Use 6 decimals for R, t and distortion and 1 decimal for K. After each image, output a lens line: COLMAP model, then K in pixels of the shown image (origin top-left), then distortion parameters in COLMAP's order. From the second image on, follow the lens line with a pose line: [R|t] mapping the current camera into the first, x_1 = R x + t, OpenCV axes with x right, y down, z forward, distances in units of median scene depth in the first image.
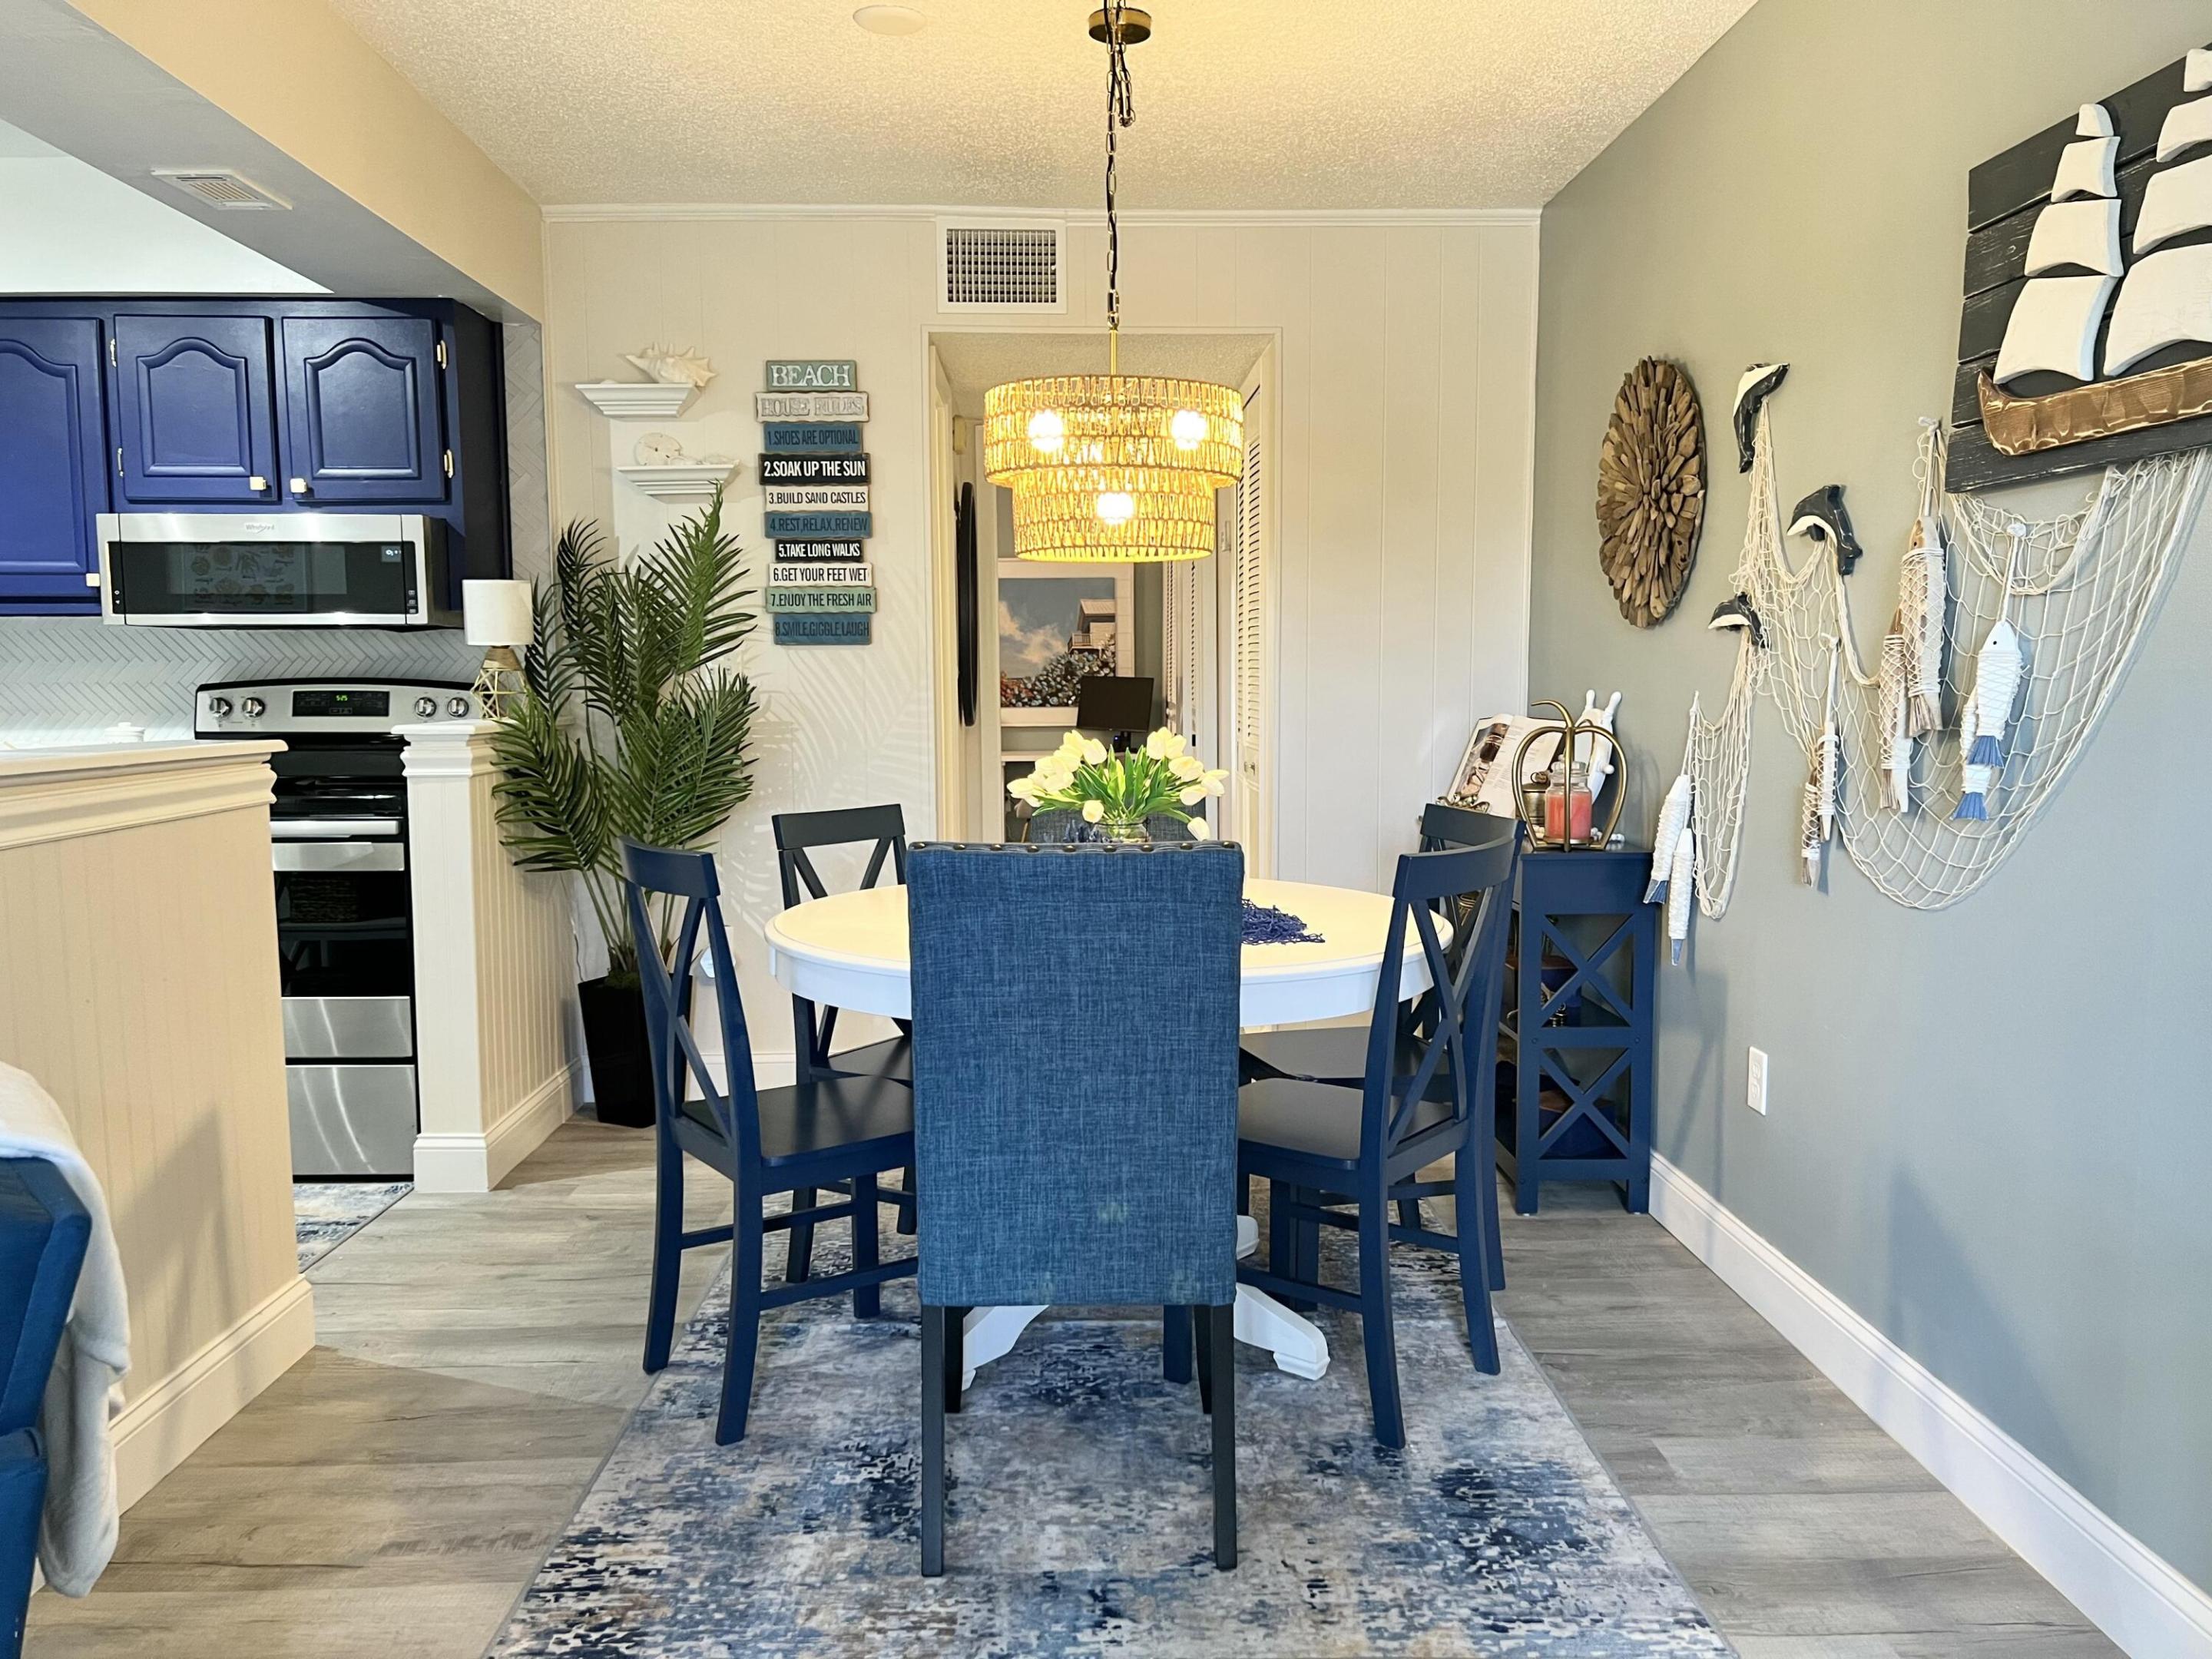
lens RADIAL K [[1662.6, 0, 1115.8], [0, 1662.6, 841.1], [0, 0, 1]] dist [0.055193, -0.062376]
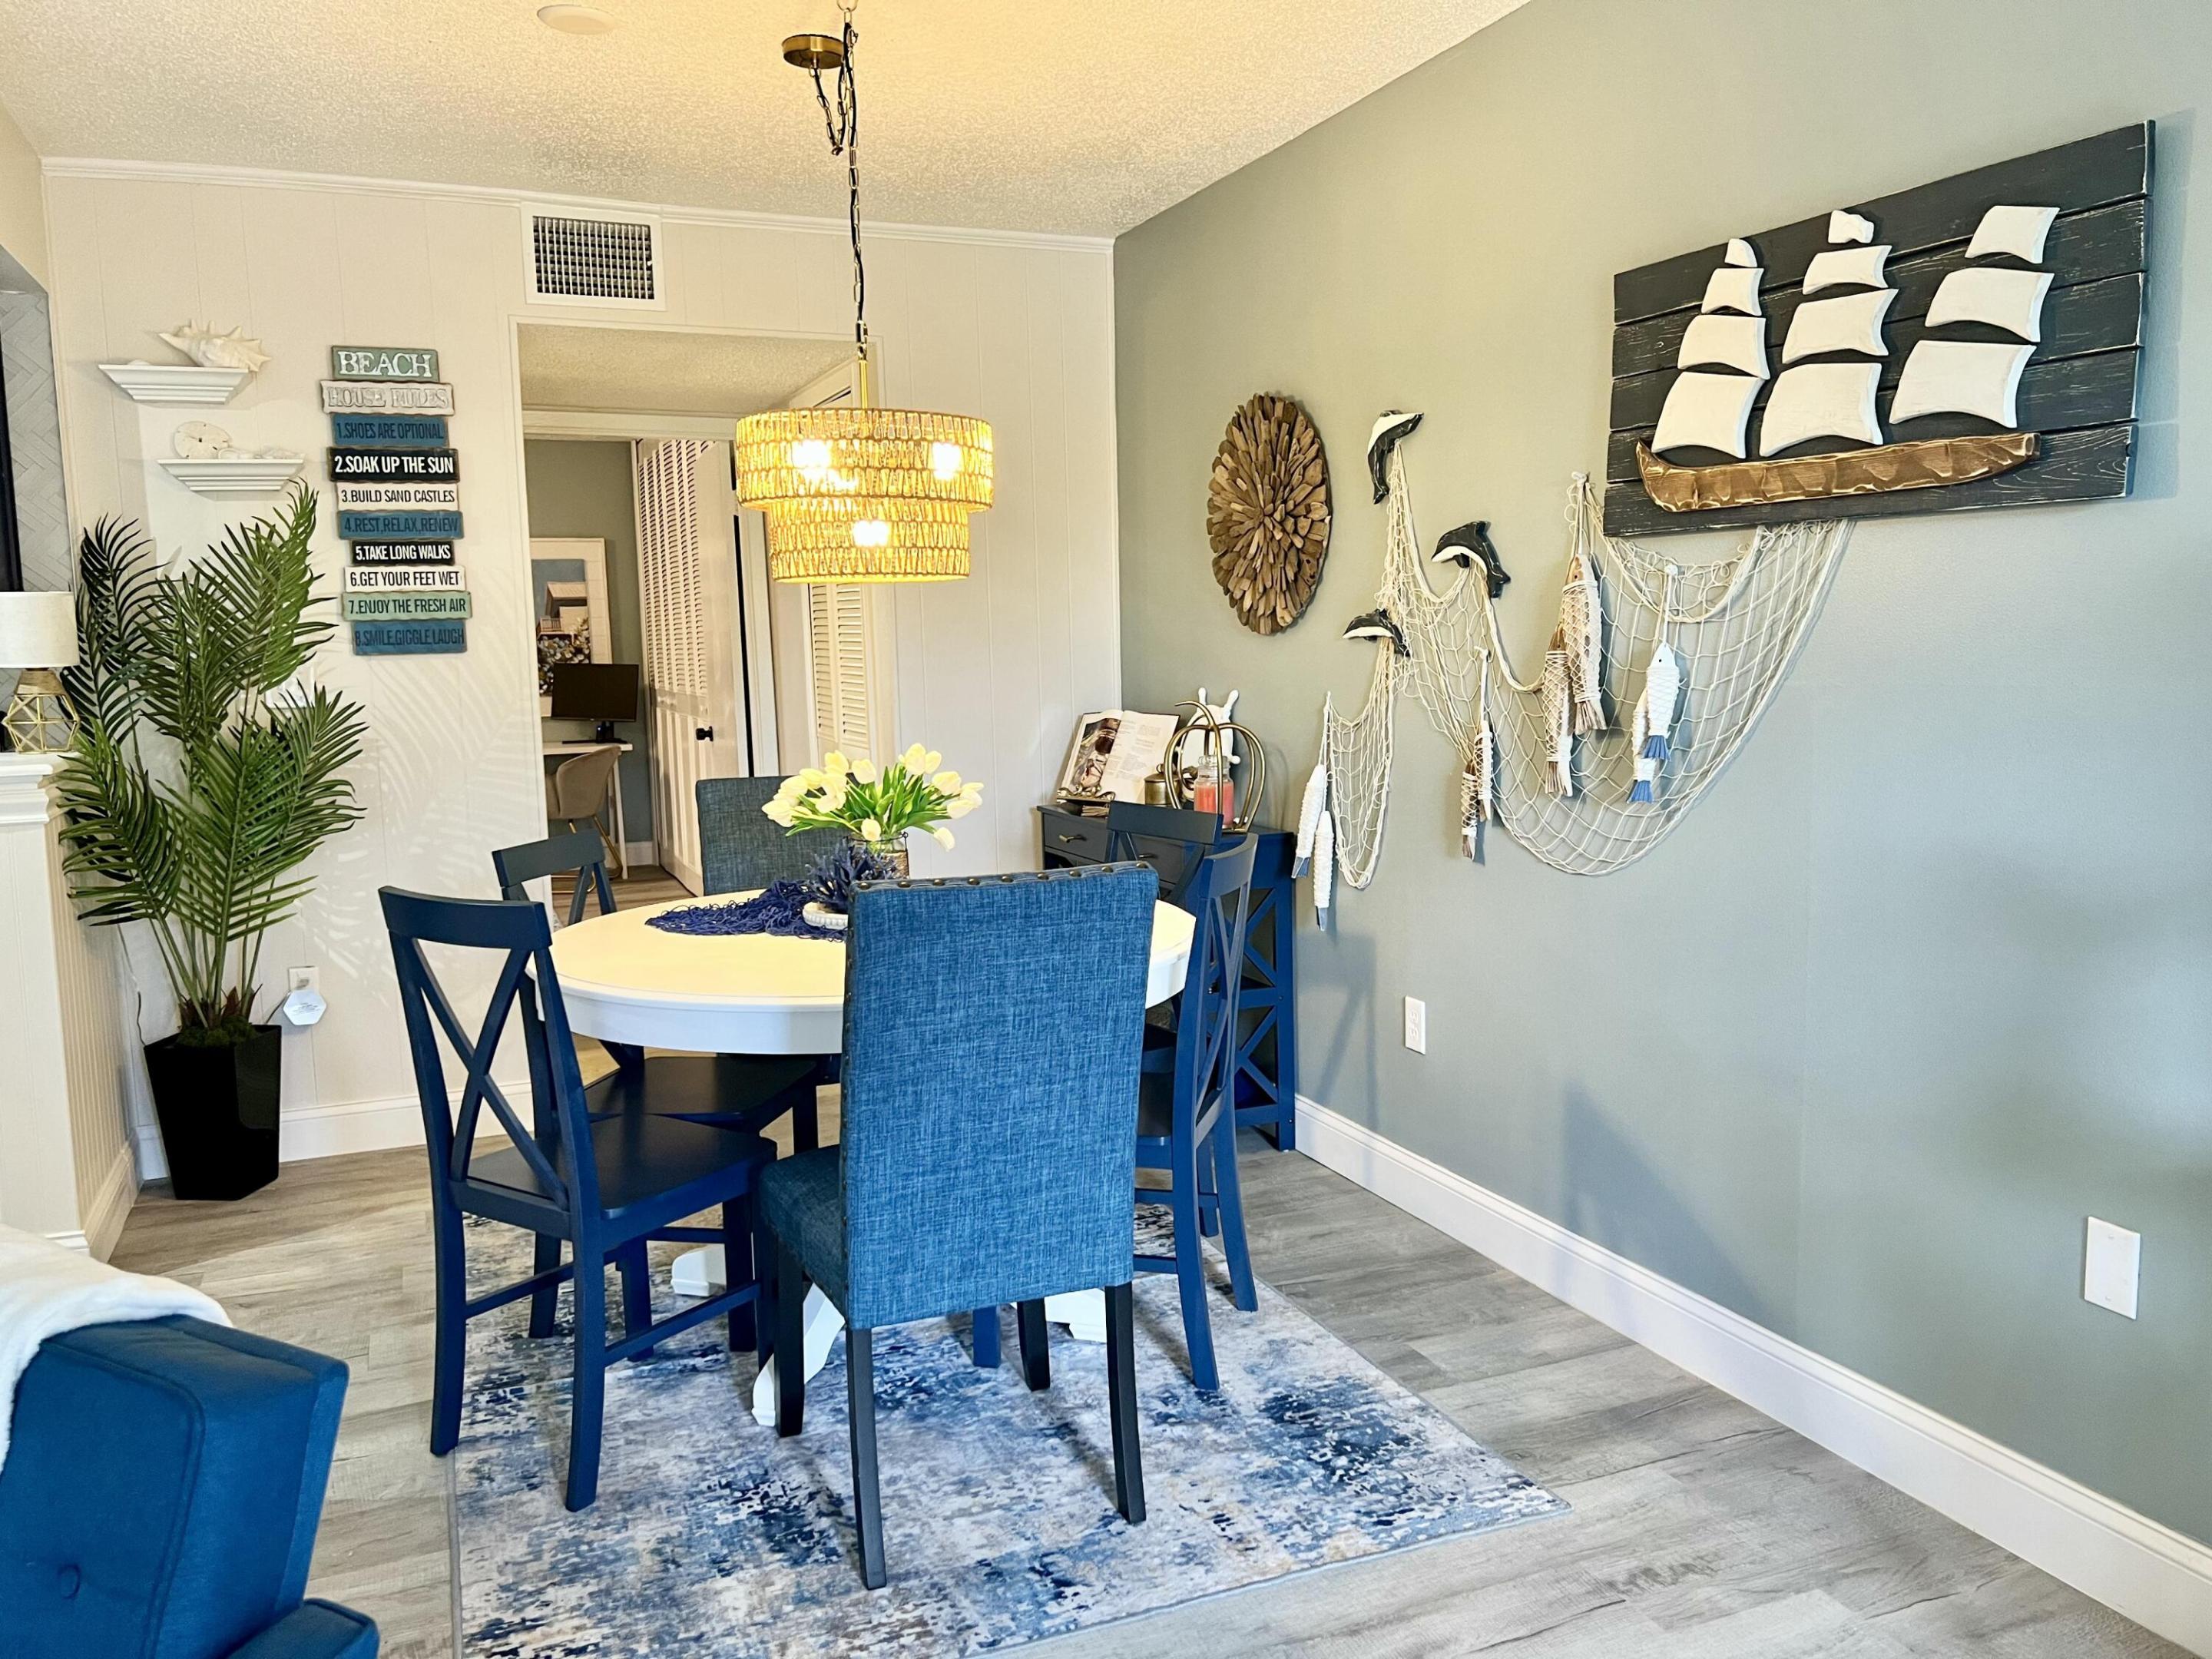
lens RADIAL K [[1664.9, 0, 1106.0], [0, 1664.9, 829.5], [0, 0, 1]] dist [0.055974, -0.075983]
pose [[0.933266, -0.057318, 0.354583, -0.219962], [0.053099, 0.998355, 0.021625, -0.029827], [-0.355239, -0.001354, 0.934774, -0.011092]]
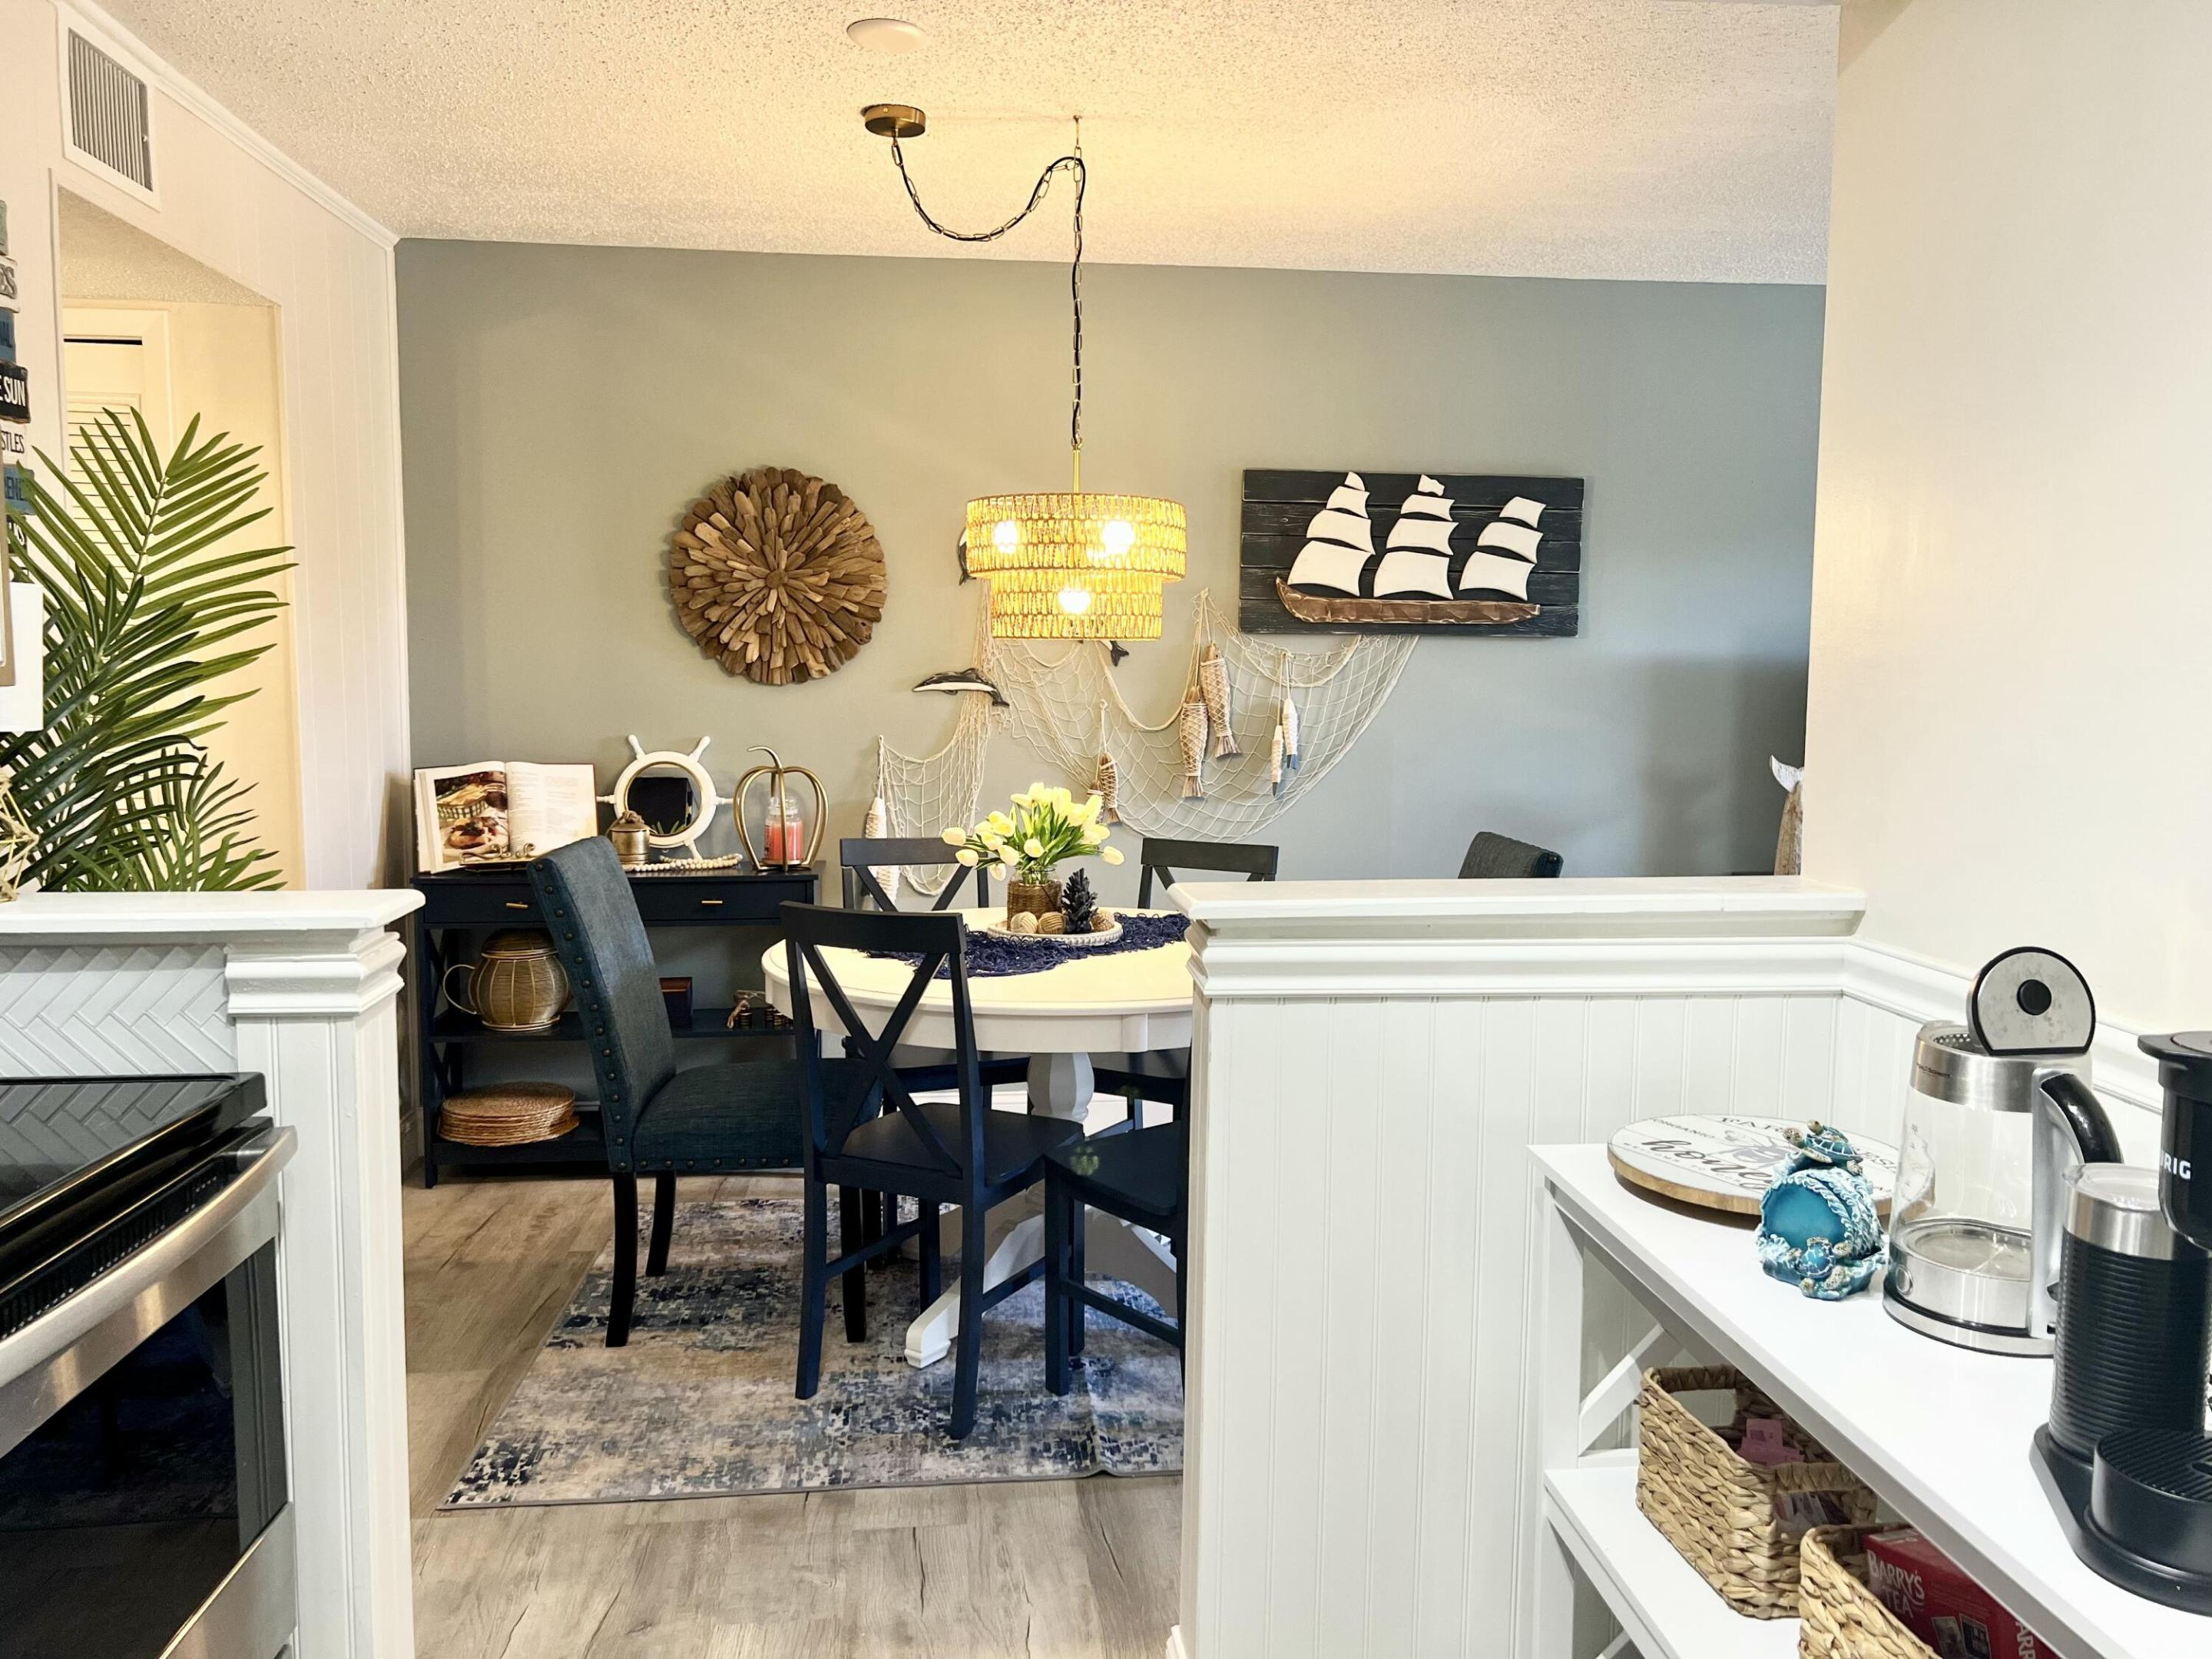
lens RADIAL K [[1663.9, 0, 1106.0], [0, 1663.9, 829.5], [0, 0, 1]] dist [0.083131, -0.143264]
pose [[-0.062256, -0.092945, 0.993723, -1.083326], [0.093527, 0.990730, 0.098524, -0.139388], [-0.993668, 0.099073, -0.052986, 0.966124]]
